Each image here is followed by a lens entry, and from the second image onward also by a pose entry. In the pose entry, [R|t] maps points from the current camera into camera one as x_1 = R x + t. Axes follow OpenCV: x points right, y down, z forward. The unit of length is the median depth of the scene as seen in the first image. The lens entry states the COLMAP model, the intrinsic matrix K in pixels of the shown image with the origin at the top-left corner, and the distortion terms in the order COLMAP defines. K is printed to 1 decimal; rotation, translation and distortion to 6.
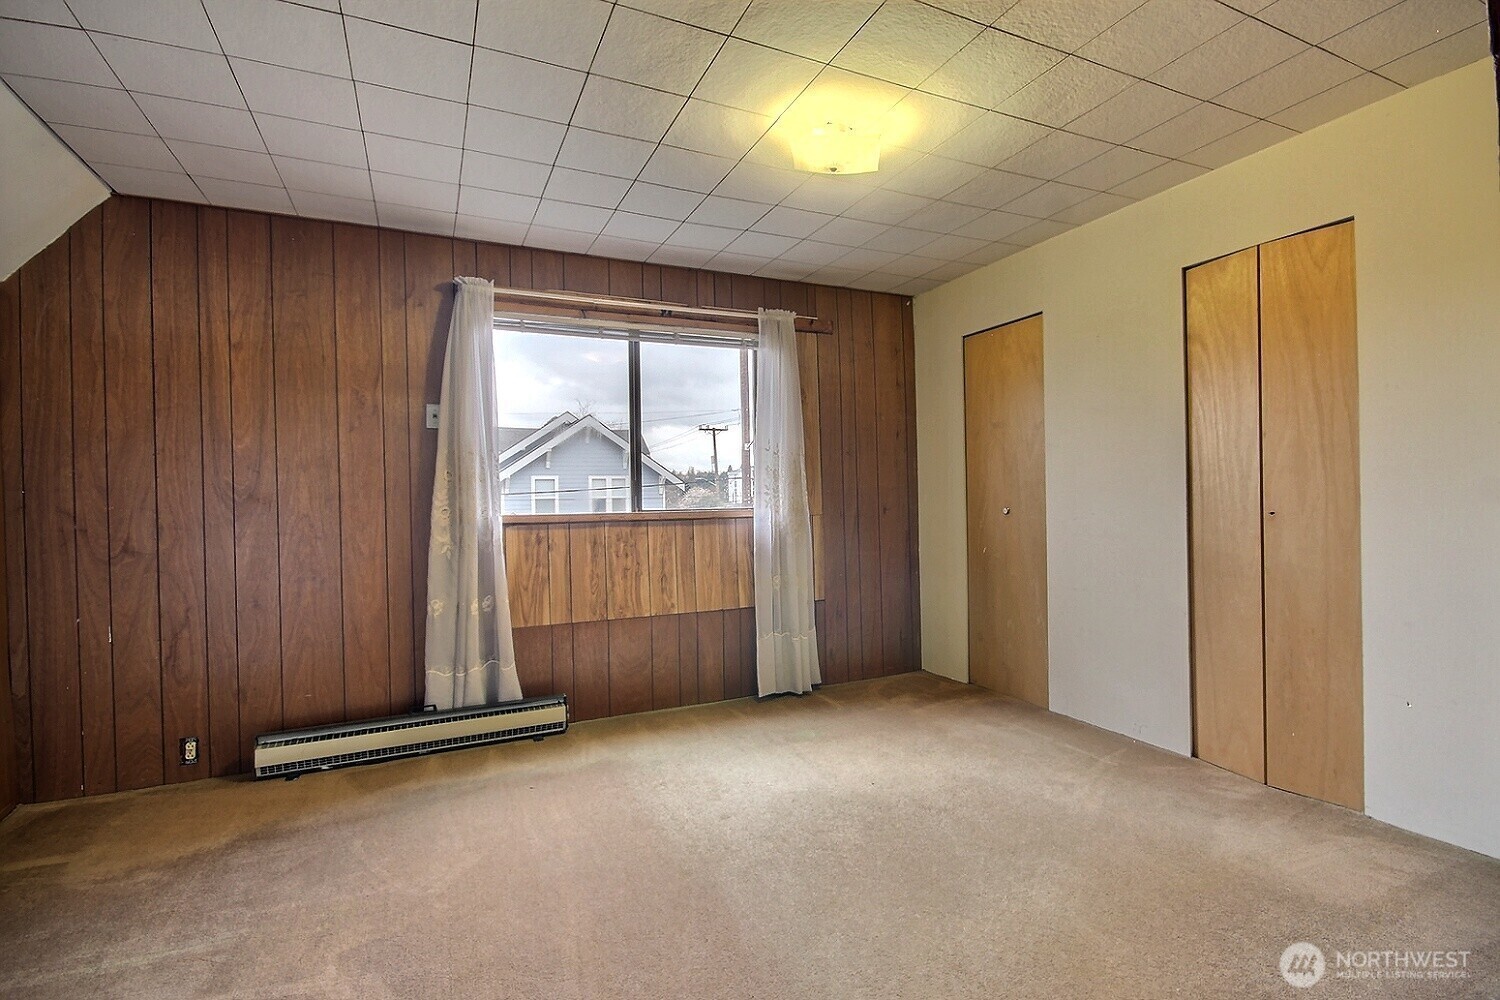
lens RADIAL K [[700.8, 0, 750.0], [0, 700.8, 500.0], [0, 0, 1]] dist [-0.000496, -0.000637]
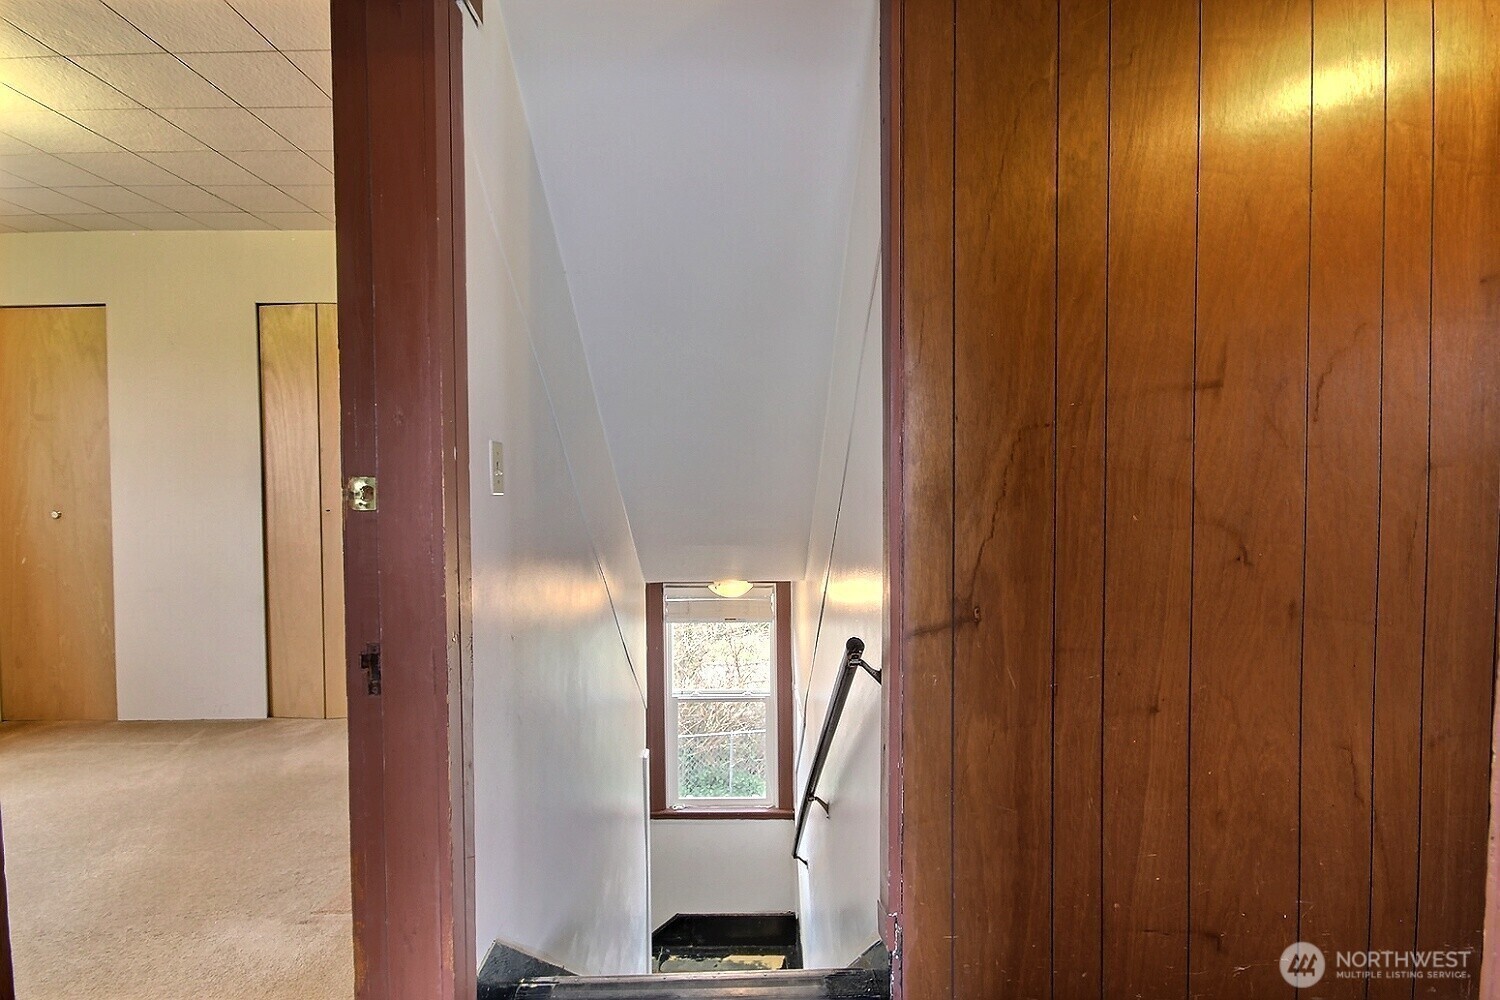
lens RADIAL K [[711.3, 0, 746.2], [0, 711.3, 491.2], [0, 0, 1]] dist [0.014744, -0.009287]
pose [[0.417961, -0.004350, 0.908454, -0.140517], [0.007973, 0.999968, 0.001120, -0.012372], [-0.908430, 0.006775, 0.417982, -0.266686]]
